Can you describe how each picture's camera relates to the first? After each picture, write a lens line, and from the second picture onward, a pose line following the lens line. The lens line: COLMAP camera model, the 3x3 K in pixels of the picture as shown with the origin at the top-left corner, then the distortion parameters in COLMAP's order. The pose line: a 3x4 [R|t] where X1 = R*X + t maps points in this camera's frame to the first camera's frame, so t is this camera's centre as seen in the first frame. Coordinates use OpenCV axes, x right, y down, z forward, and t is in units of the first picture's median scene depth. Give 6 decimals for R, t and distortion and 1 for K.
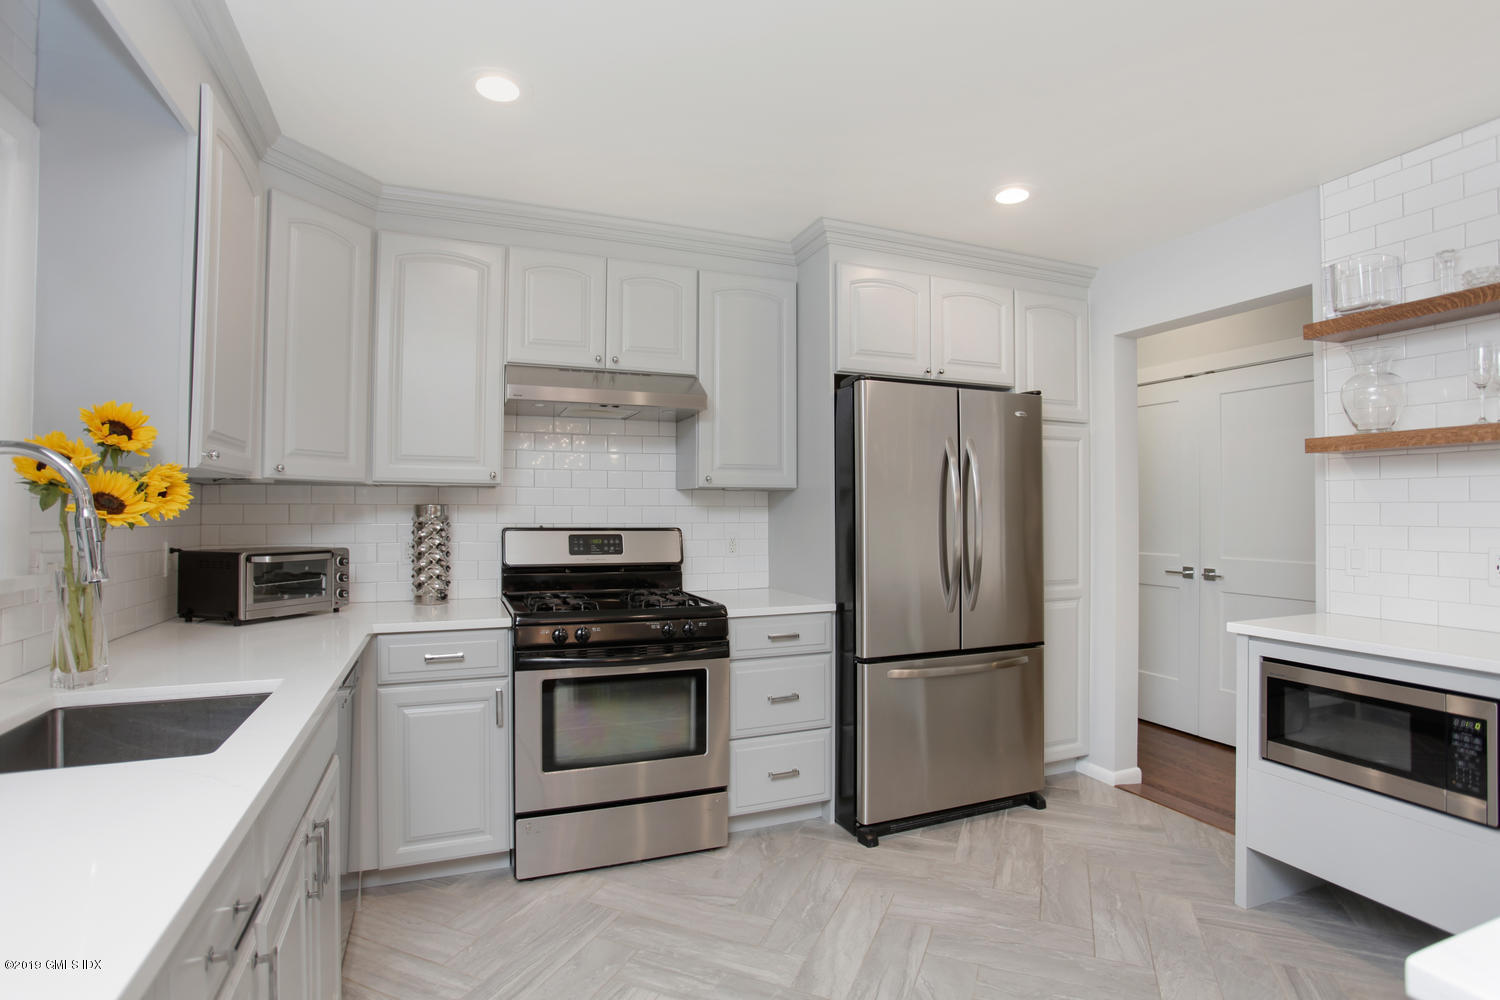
lens RADIAL K [[735.6, 0, 746.3], [0, 735.6, 503.6], [0, 0, 1]] dist [-0.075538, 0.031351]
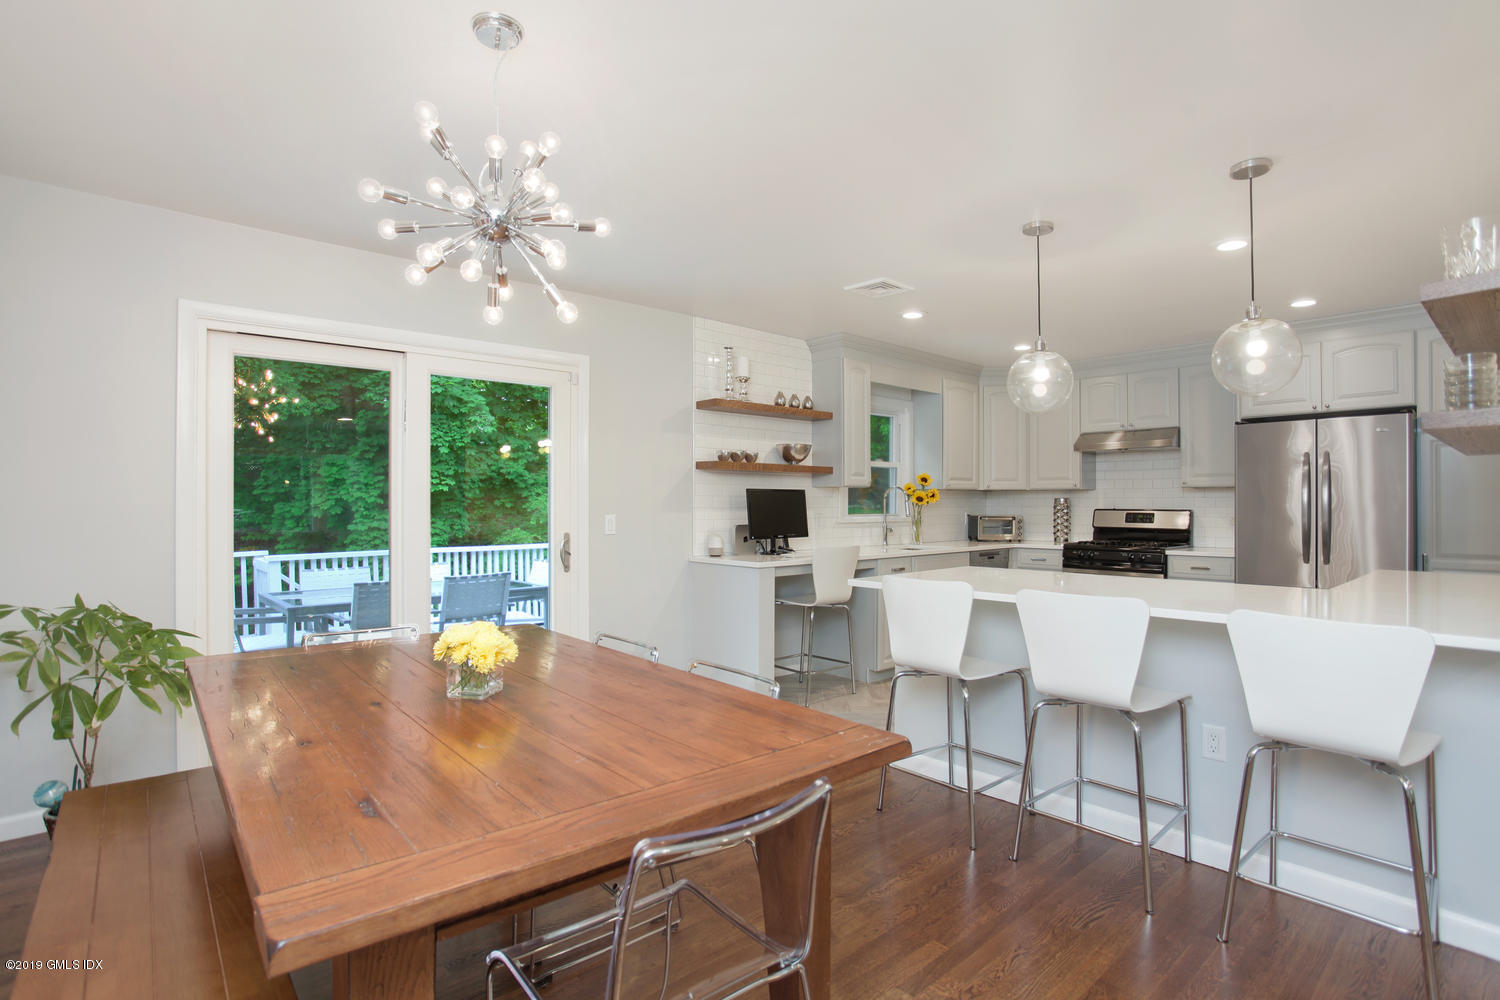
lens RADIAL K [[735.6, 0, 746.3], [0, 735.6, 503.6], [0, 0, 1]] dist [-0.075538, 0.031351]
pose [[0.340518, -0.003259, -0.940232, 1.245177], [0.008641, 0.999963, -0.000337, 0.009329], [0.940198, -0.008009, 0.340534, -0.634196]]
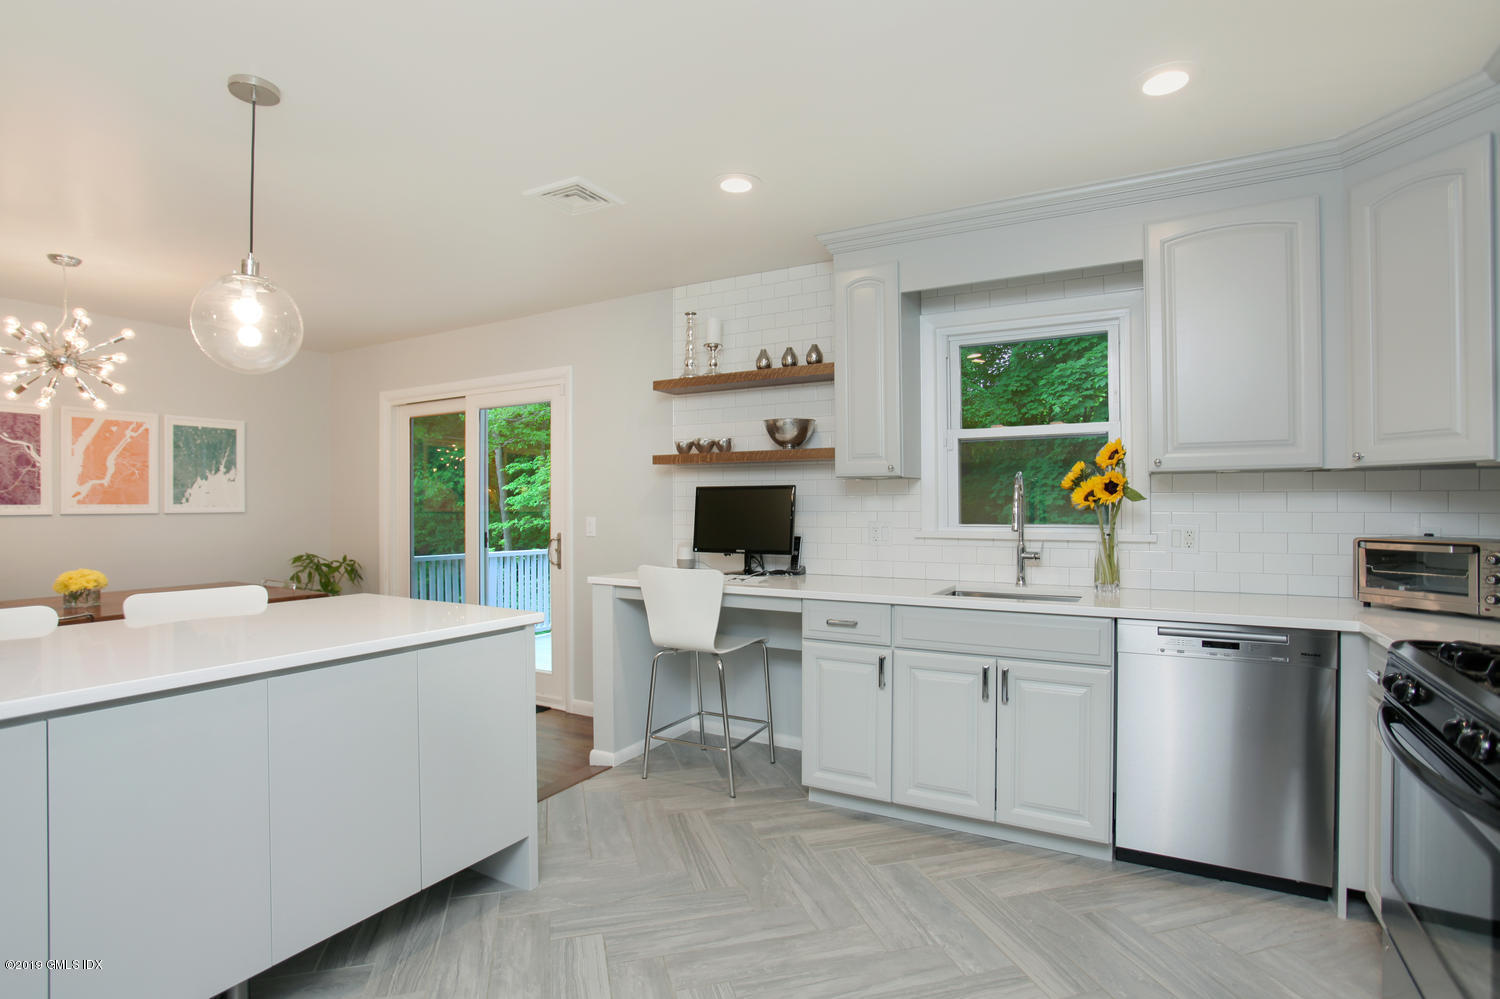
lens RADIAL K [[735.6, 0, 746.3], [0, 735.6, 503.1], [0, 0, 1]] dist [-0.075538, 0.031351]
pose [[-0.779626, -0.004553, -0.626229, 0.492220], [0.004957, 0.999897, -0.013441, 0.021398], [0.626226, -0.013583, -0.779523, 0.884601]]
